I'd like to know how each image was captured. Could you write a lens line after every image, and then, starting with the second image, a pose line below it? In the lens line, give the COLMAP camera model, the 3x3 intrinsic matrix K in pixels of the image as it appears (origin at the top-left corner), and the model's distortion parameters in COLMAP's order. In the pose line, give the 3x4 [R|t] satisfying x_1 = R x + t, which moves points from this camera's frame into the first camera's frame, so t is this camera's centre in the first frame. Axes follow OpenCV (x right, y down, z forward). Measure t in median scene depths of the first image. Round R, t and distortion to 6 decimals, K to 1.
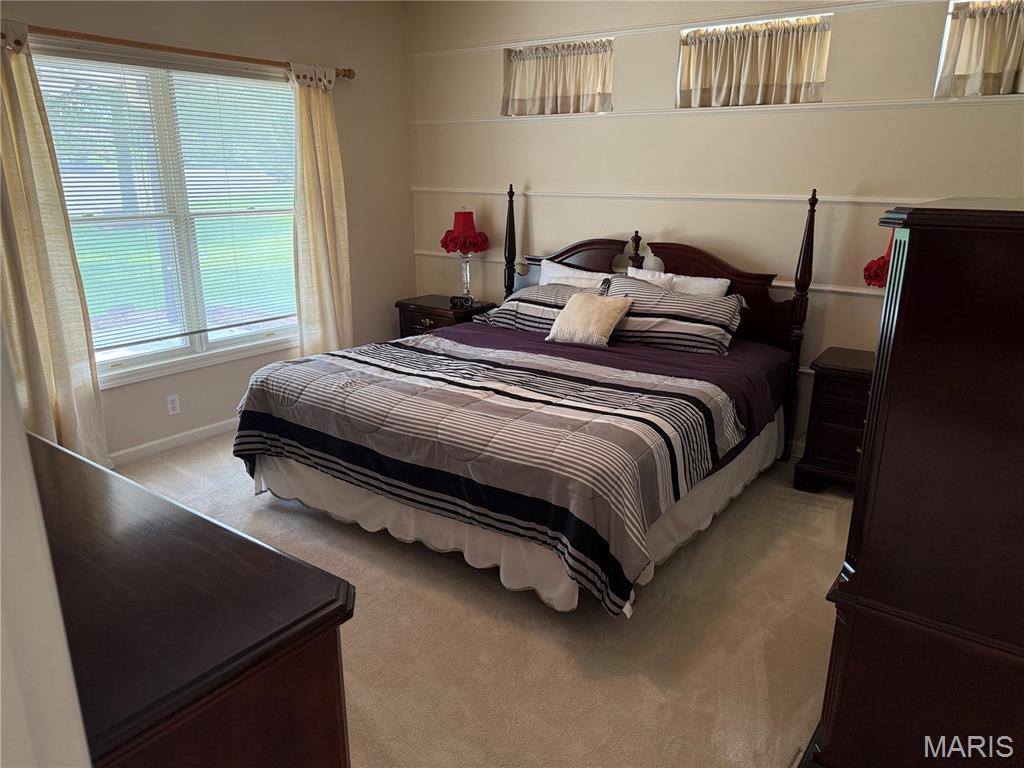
lens RADIAL K [[717.1, 0, 509.3], [0, 717.1, 387.6], [0, 0, 1]] dist [0.044252, -0.053907]
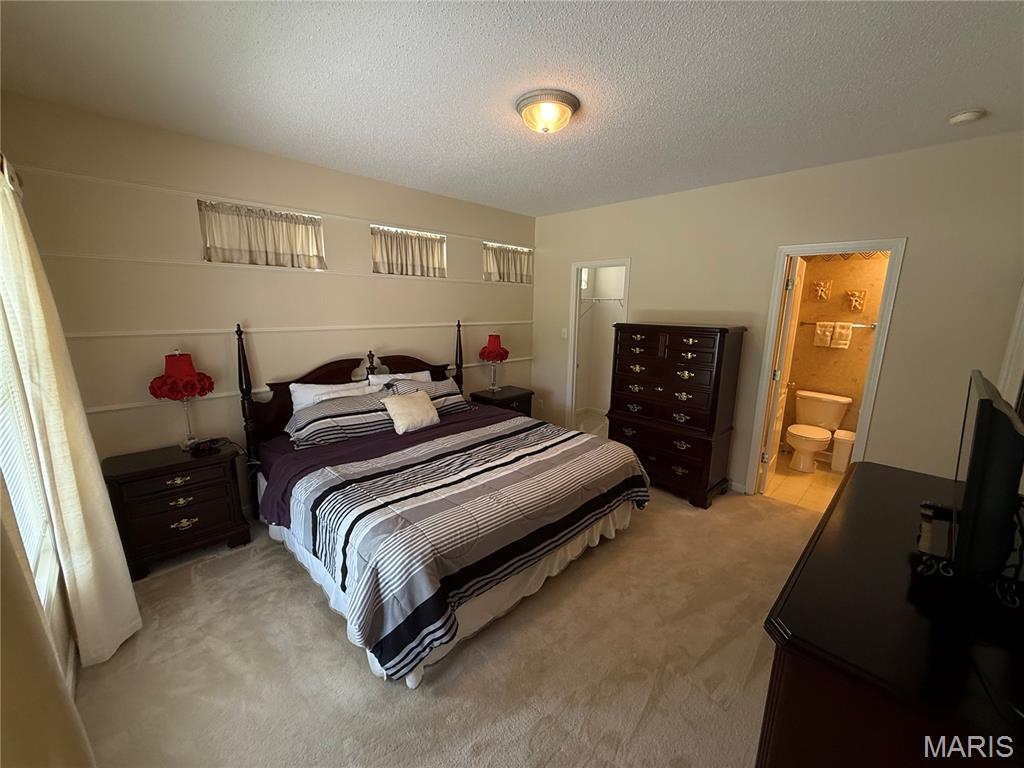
lens RADIAL K [[405.8, 0, 505.7], [0, 405.8, 384.2], [0, 0, 1]] dist [-0.000561, 0.000578]
pose [[0.177643, -0.197668, 0.964038, -0.676260], [0.270799, 0.951619, 0.145222, -0.225637], [-0.946103, 0.235263, 0.222577, 0.644912]]
